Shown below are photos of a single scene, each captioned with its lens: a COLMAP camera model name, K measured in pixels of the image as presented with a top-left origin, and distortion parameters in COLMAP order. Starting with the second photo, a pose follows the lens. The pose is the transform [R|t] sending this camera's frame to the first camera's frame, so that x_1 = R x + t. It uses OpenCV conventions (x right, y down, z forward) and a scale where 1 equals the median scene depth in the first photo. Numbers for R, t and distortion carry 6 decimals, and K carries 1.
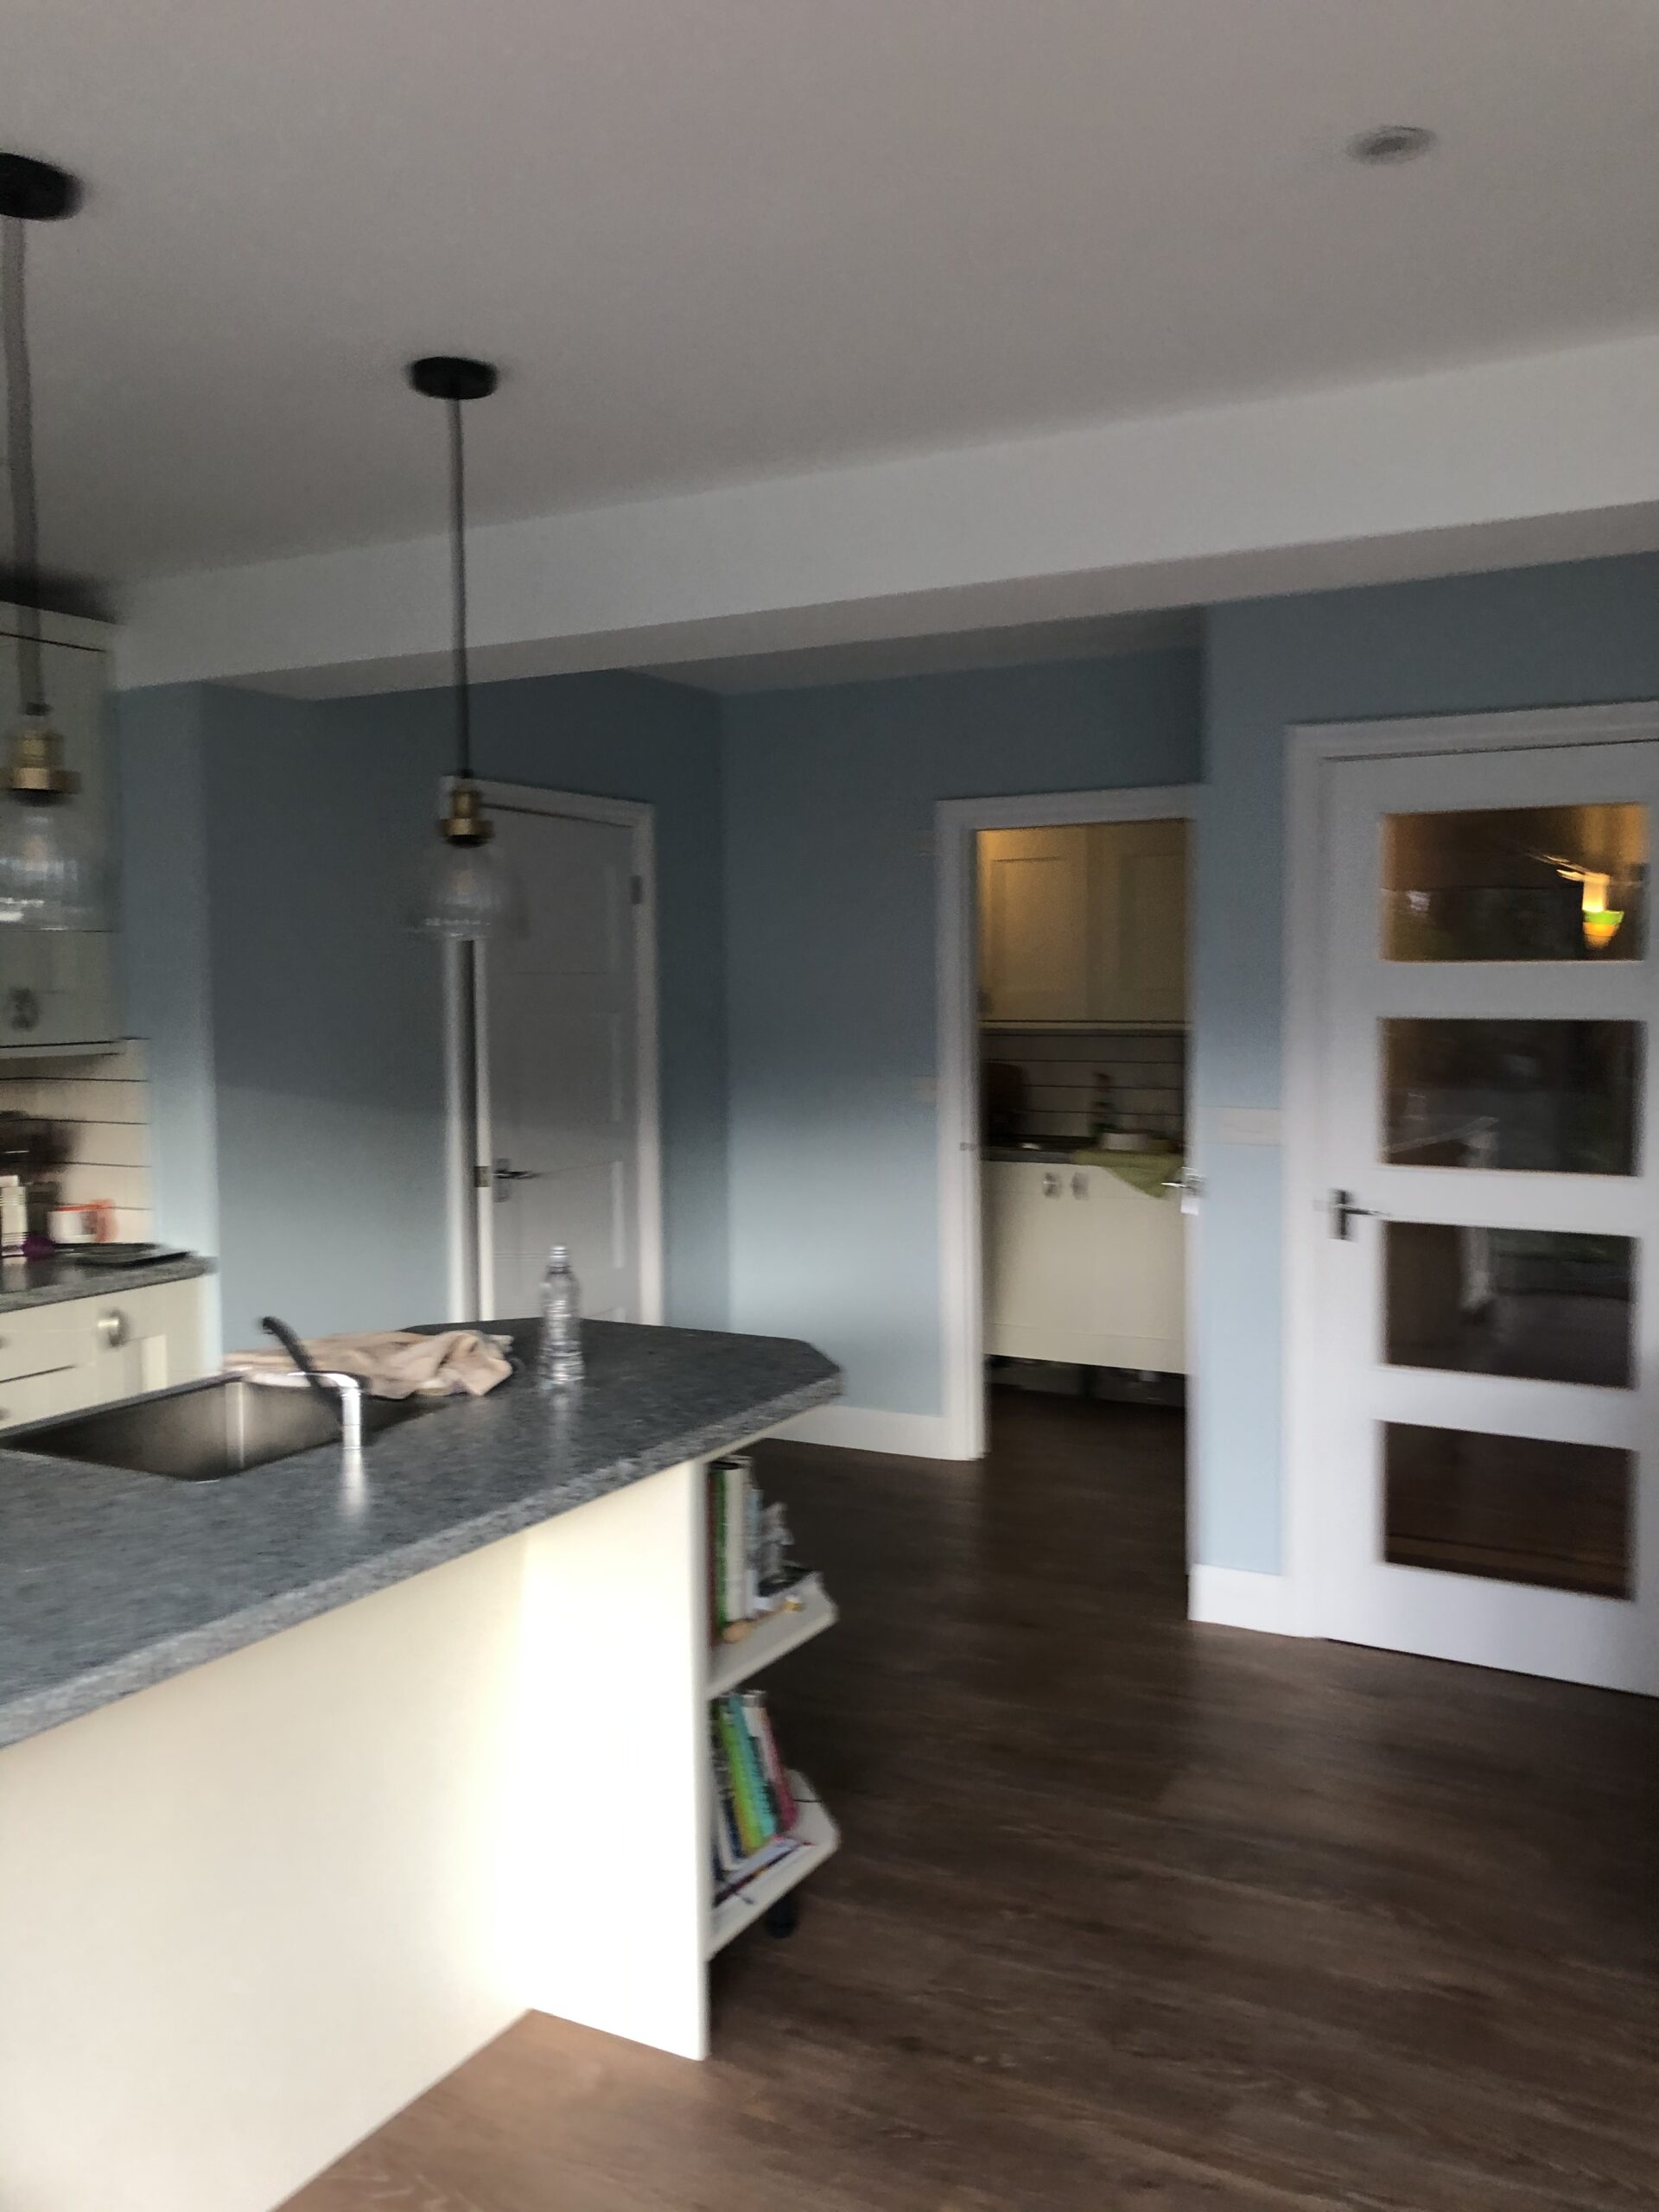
lens RADIAL K [[1801.6, 0, 863.0], [0, 1801.6, 1073.3], [0, 0, 1]] dist [0.045027, -0.027760]
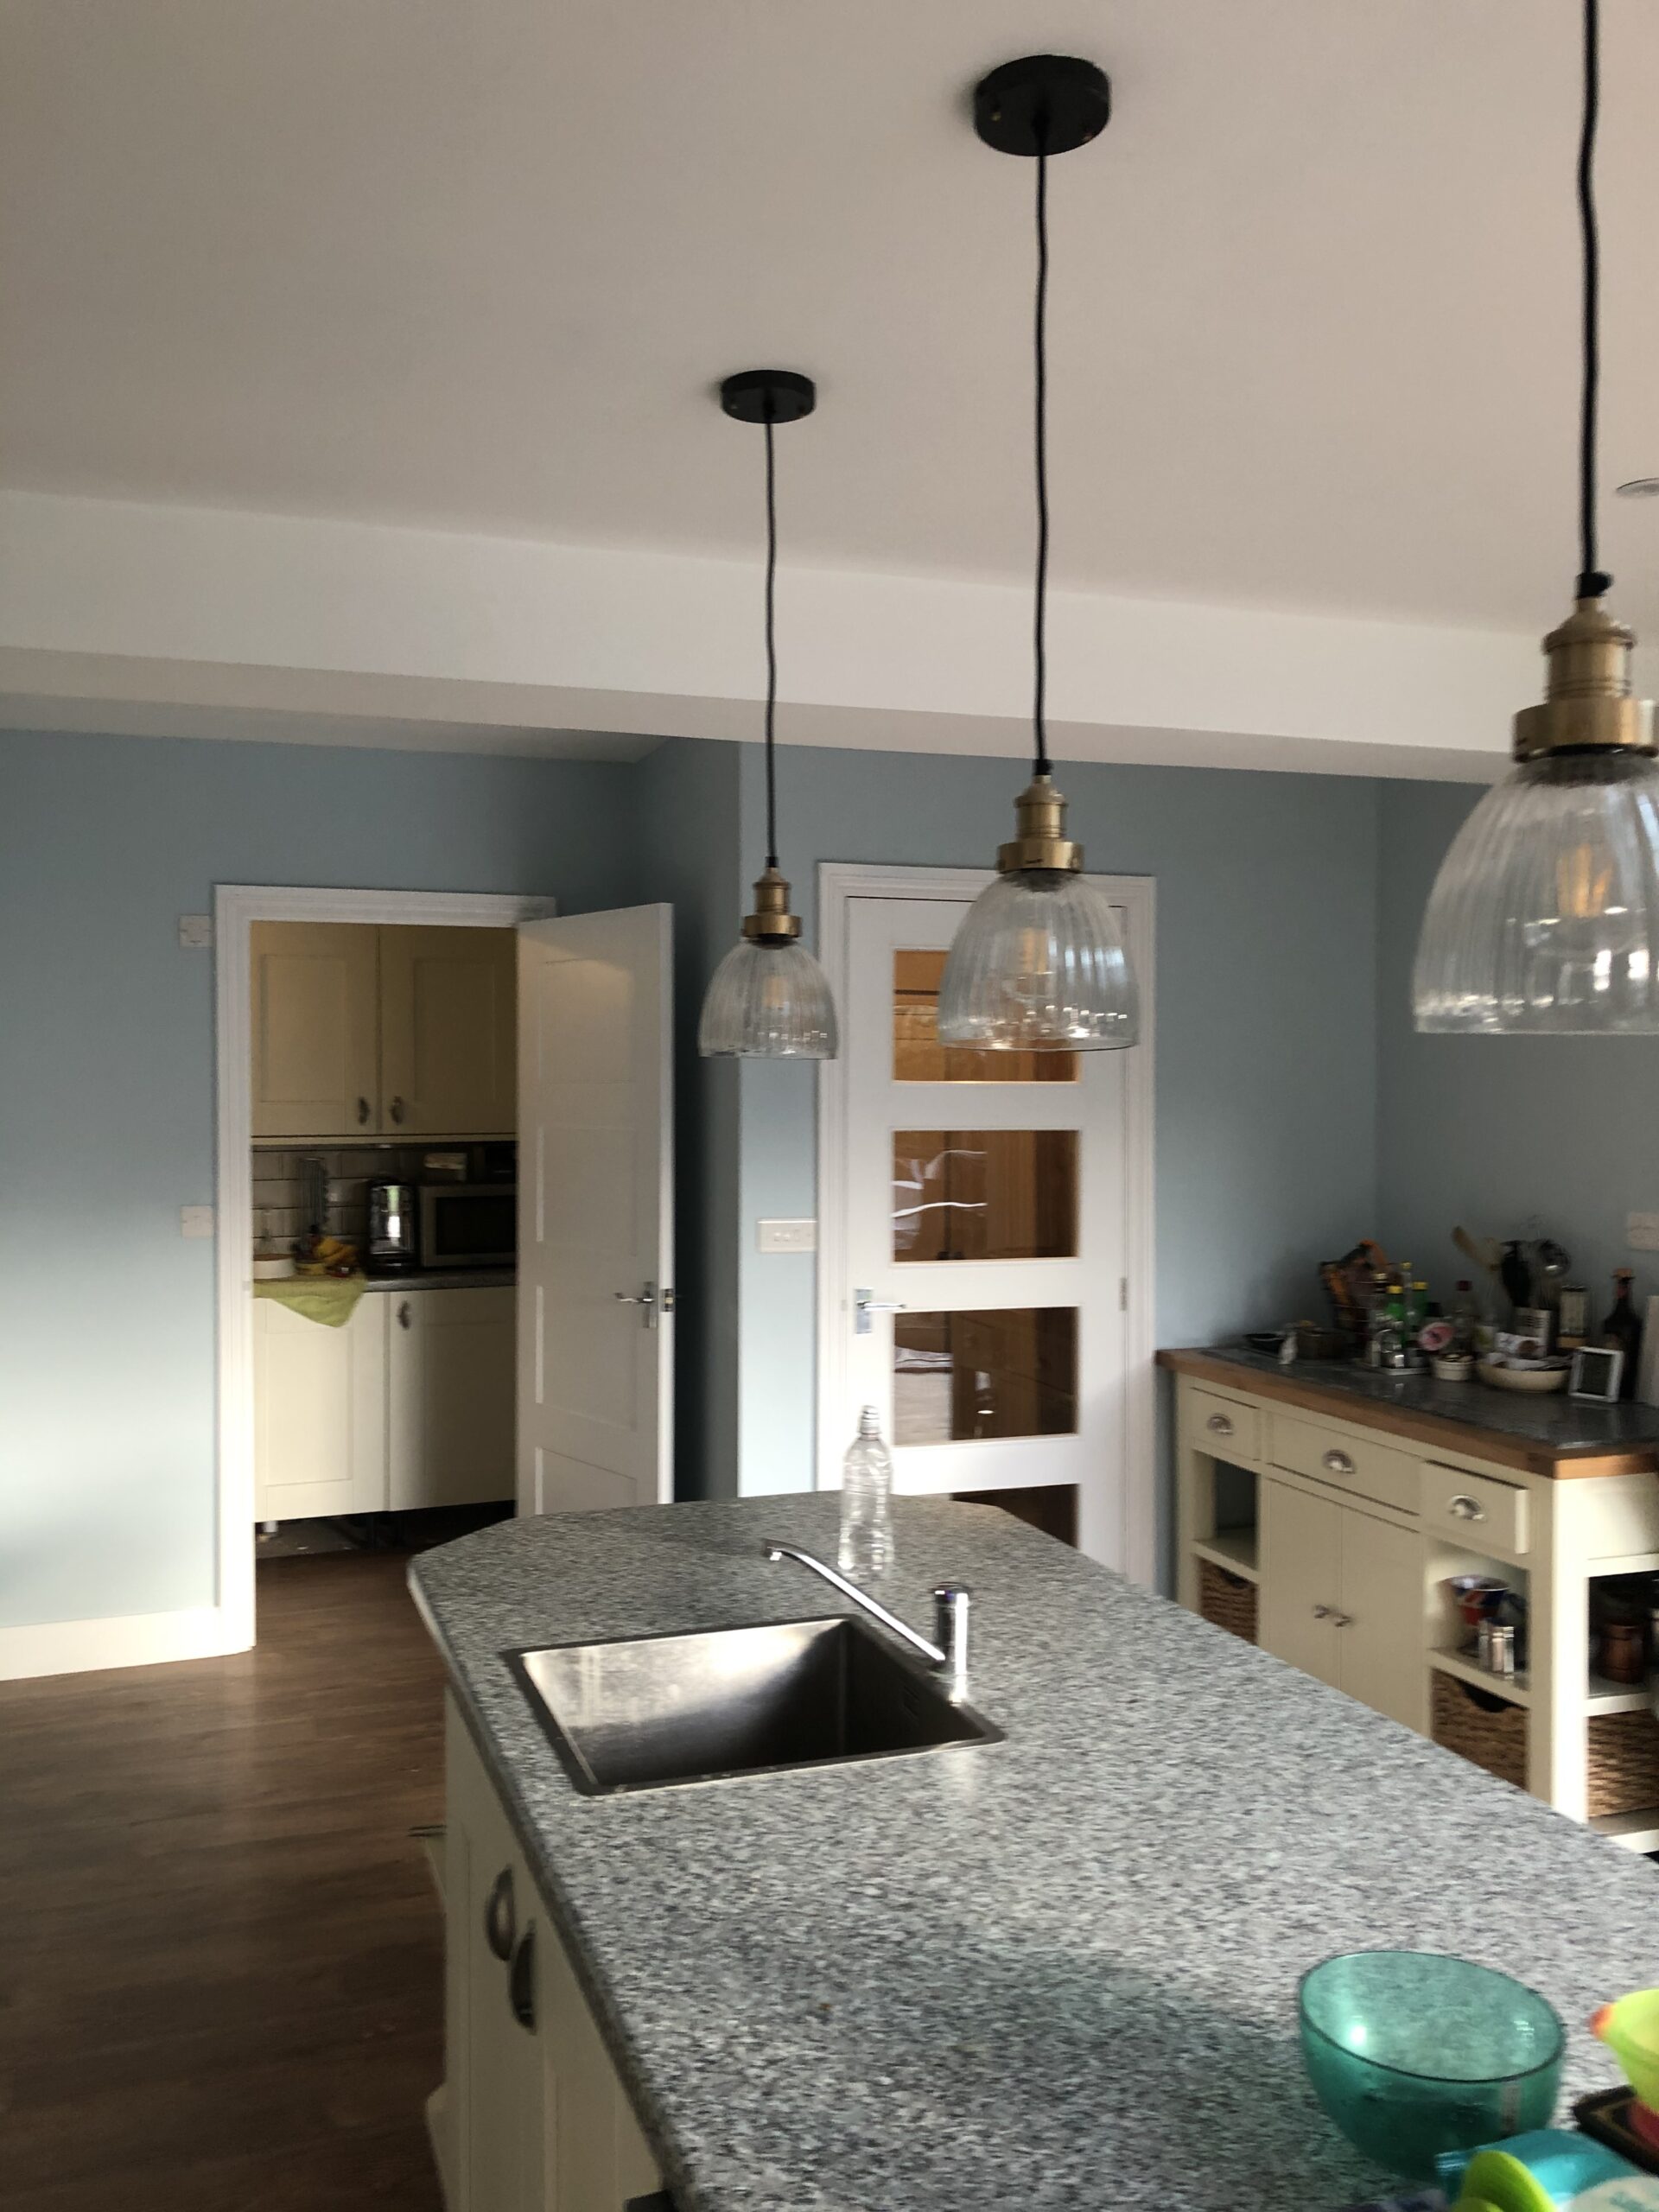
lens RADIAL K [[1798.0, 0, 830.2], [0, 1798.0, 1091.5], [0, 0, 1]] dist [0.041053, -0.006060]
pose [[0.671590, 0.003881, 0.740913, -0.693368], [0.032936, 0.998841, -0.035086, -0.021809], [-0.740191, 0.047966, 0.670684, 0.357073]]
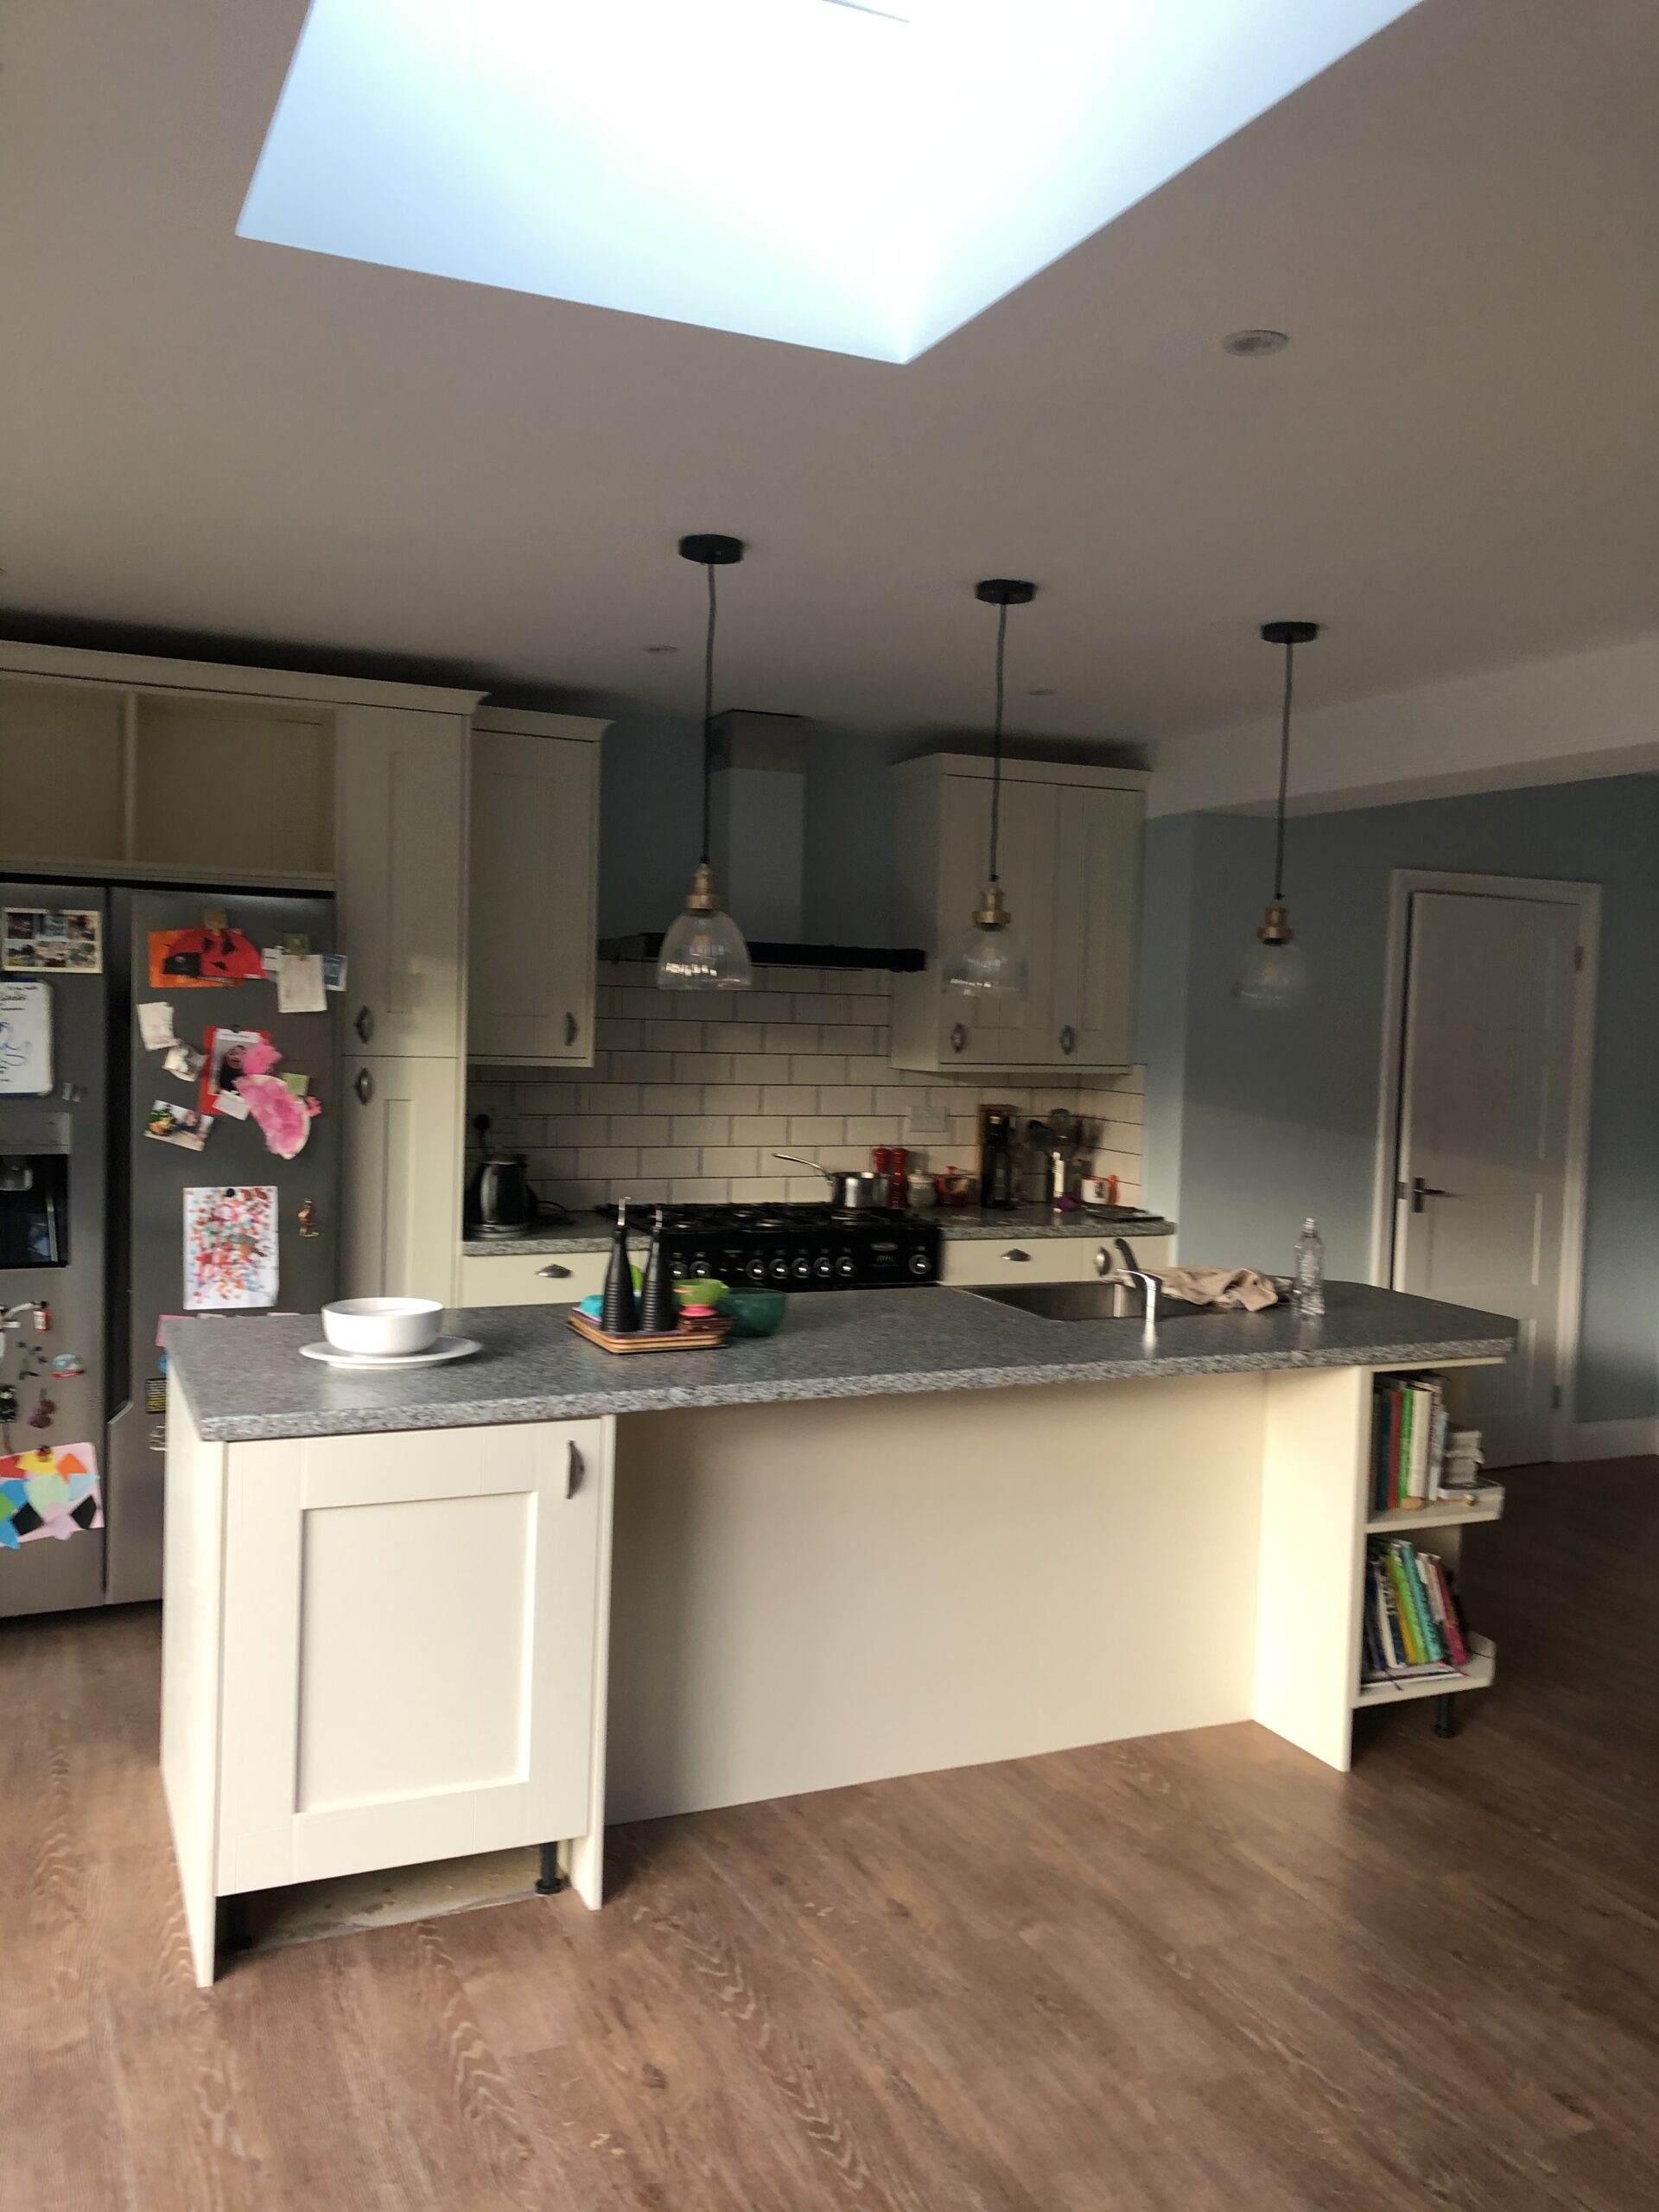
lens RADIAL K [[1798.0, 0, 830.2], [0, 1798.0, 1091.5], [0, 0, 1]] dist [0.041053, -0.006060]
pose [[0.788439, 0.062450, -0.611935, 0.348111], [-0.068083, 0.997580, 0.014086, -0.001061], [0.611334, 0.030557, 0.790783, -0.337335]]
